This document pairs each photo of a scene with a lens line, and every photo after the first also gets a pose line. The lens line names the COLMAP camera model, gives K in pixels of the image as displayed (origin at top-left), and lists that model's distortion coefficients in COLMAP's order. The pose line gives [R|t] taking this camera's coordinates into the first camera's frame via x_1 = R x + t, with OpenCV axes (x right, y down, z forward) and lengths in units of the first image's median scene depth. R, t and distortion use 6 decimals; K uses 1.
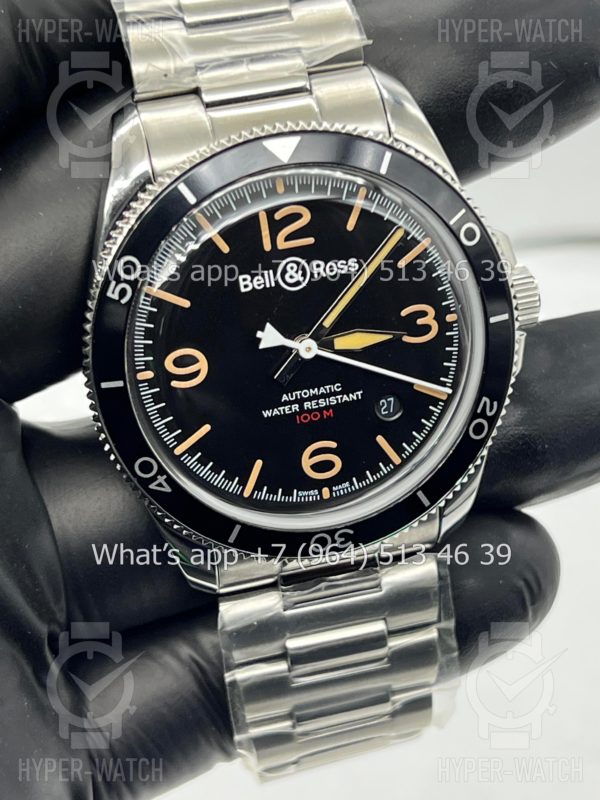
lens RADIAL K [[1807.6, 0, 300.0], [0, 1807.6, 400.0], [0, 0, 1]] dist [0.349305, -6.241975]
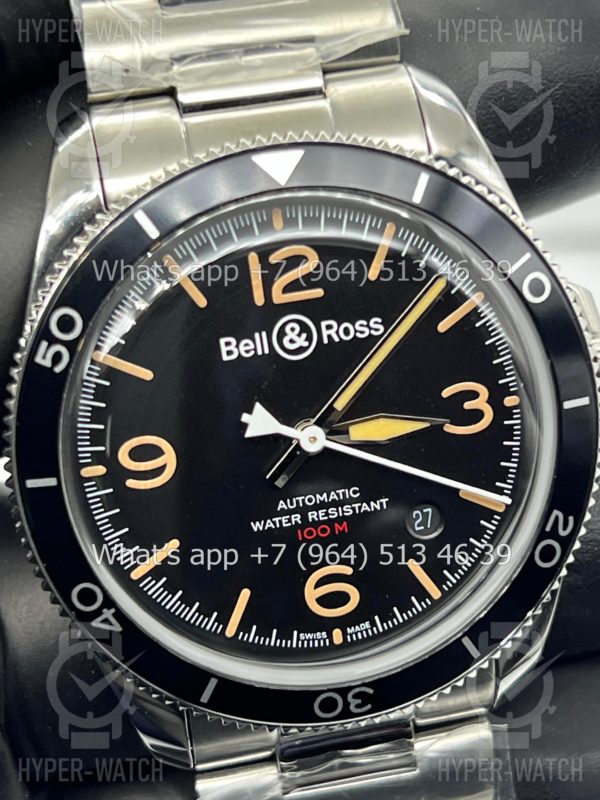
lens RADIAL K [[1795.3, 0, 300.0], [0, 1795.3, 400.0], [0, 0, 1]] dist [0.206216, 0.262577]
pose [[0.997618, 0.015468, -0.067222, 0.047836], [-0.019532, 0.997993, -0.060235, -0.000009], [0.066155, 0.061405, 0.995918, 0.269537]]
